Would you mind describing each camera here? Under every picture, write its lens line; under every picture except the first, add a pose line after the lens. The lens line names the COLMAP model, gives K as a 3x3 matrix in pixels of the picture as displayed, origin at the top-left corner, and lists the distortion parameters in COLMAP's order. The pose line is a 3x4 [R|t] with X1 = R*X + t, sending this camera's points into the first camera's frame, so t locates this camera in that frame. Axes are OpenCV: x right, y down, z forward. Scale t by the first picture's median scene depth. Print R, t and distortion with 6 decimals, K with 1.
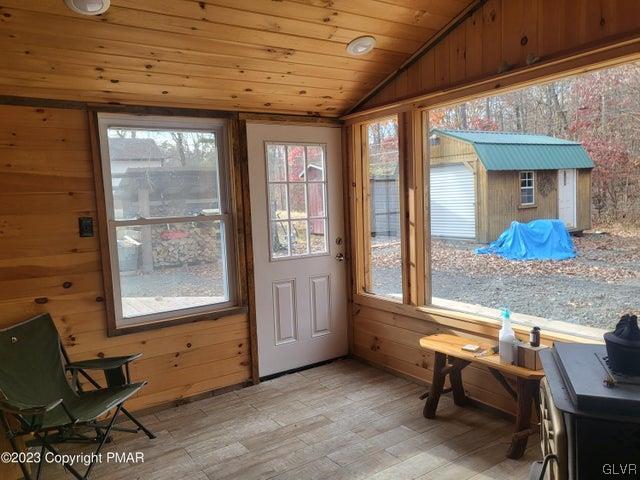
lens RADIAL K [[488.2, 0, 315.3], [0, 488.2, 242.7], [0, 0, 1]] dist [0.018444, 0.030870]
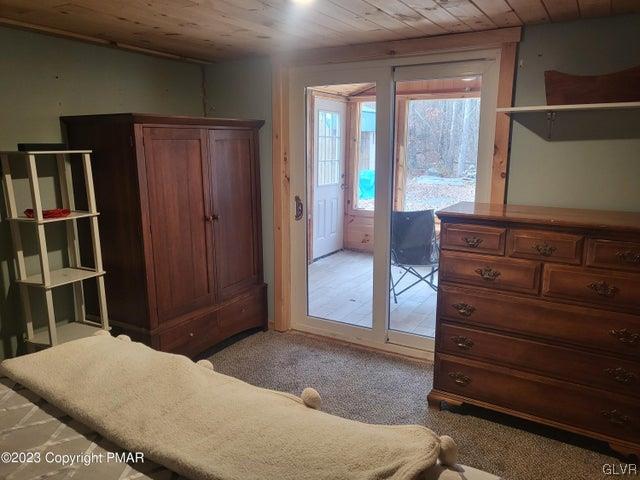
lens RADIAL K [[488.2, 0, 321.7], [0, 488.2, 243.0], [0, 0, 1]] dist [0.018444, 0.030870]
pose [[0.889306, -0.039374, 0.455614, -0.743419], [-0.006890, 0.995020, 0.099438, 0.056648], [-0.457260, -0.091570, 0.884606, -0.389895]]
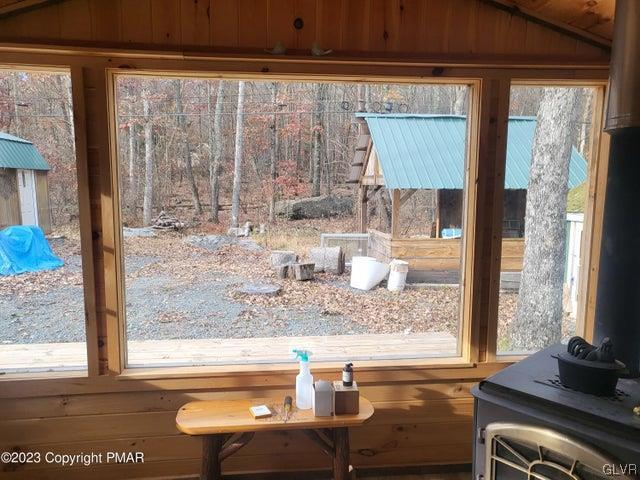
lens RADIAL K [[488.2, 0, 305.3], [0, 488.2, 244.3], [0, 0, 1]] dist [0.018444, 0.030870]
pose [[0.465469, -0.054687, 0.883373, -0.208748], [0.054061, 0.997982, 0.033296, -0.043587], [-0.883412, 0.032258, 0.467486, 0.403306]]
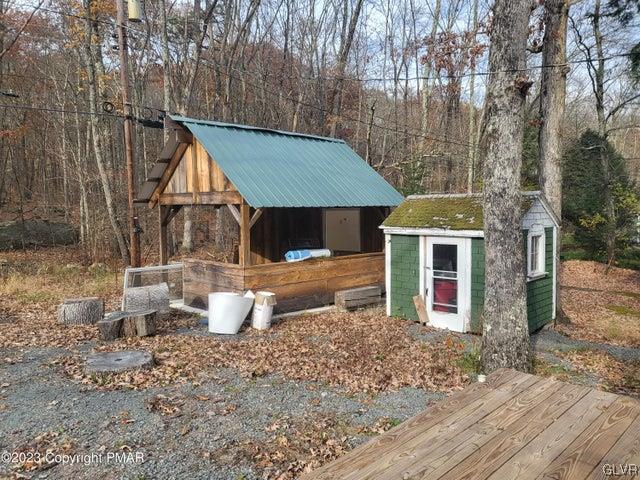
lens RADIAL K [[488.2, 0, 321.4], [0, 488.2, 240.5], [0, 0, 1]] dist [0.018444, 0.030870]
pose [[-0.191212, -0.015212, 0.981431, 0.074480], [0.109167, 0.993347, 0.036666, -0.116594], [-0.975459, 0.114151, -0.188279, 1.212088]]
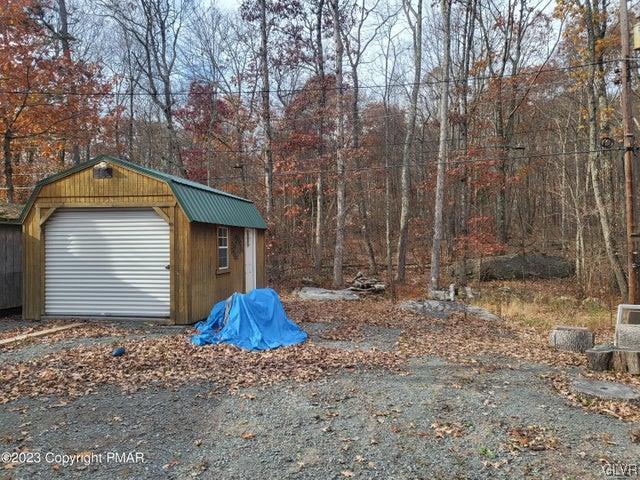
lens RADIAL K [[488.2, 0, 310.3], [0, 488.2, 237.7], [0, 0, 1]] dist [0.018444, 0.030870]
pose [[0.689840, 0.055758, 0.721811, -0.126938], [0.039131, 0.992700, -0.114081, -0.101546], [-0.722903, 0.106943, 0.682623, 1.133974]]
